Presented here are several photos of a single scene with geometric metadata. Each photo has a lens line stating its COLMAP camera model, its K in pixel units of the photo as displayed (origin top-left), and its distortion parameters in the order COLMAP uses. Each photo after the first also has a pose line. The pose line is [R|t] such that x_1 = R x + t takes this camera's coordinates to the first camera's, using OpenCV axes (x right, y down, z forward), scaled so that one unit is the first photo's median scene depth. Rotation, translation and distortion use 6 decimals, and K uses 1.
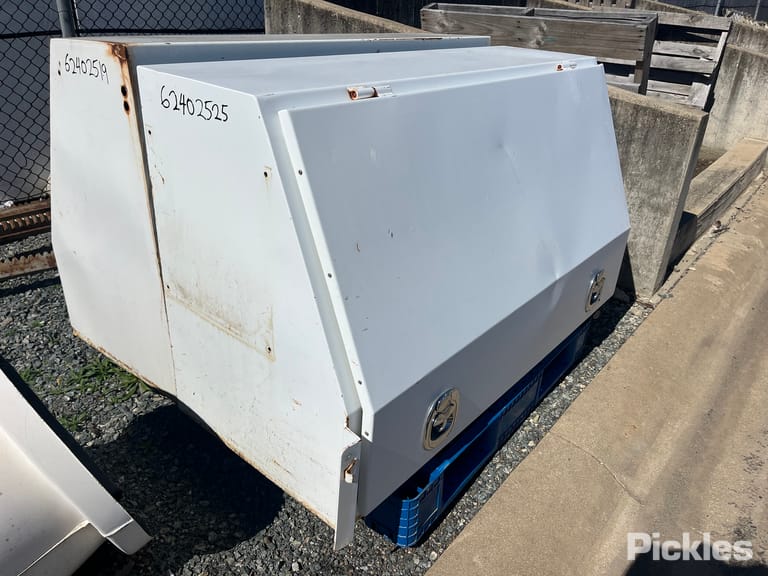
lens RADIAL K [[577.9, 0, 381.3], [0, 577.9, 293.5], [0, 0, 1]] dist [0.073106, -0.101222]
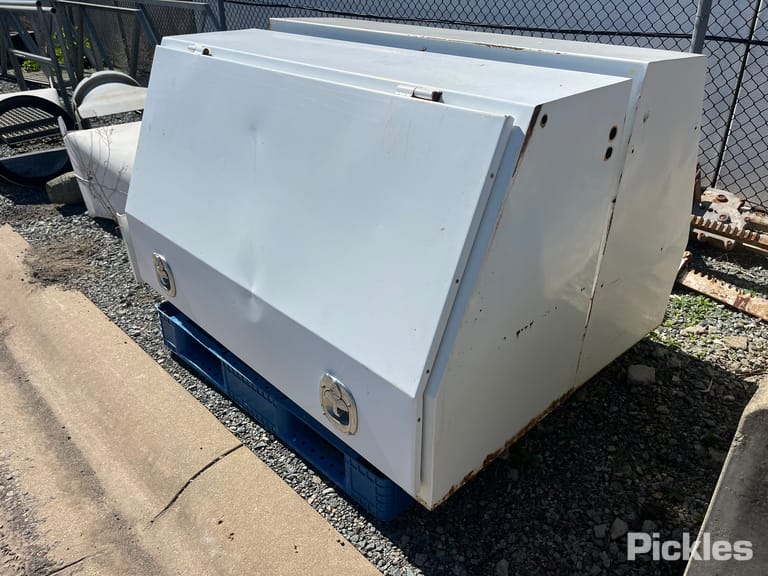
lens RADIAL K [[577.9, 0, 388.4], [0, 577.9, 290.7], [0, 0, 1]] dist [0.073106, -0.101222]
pose [[-0.110590, 0.440650, -0.890841, 1.016405], [-0.464858, 0.769316, 0.438246, -0.492345], [0.878451, 0.462580, 0.119761, 0.993900]]
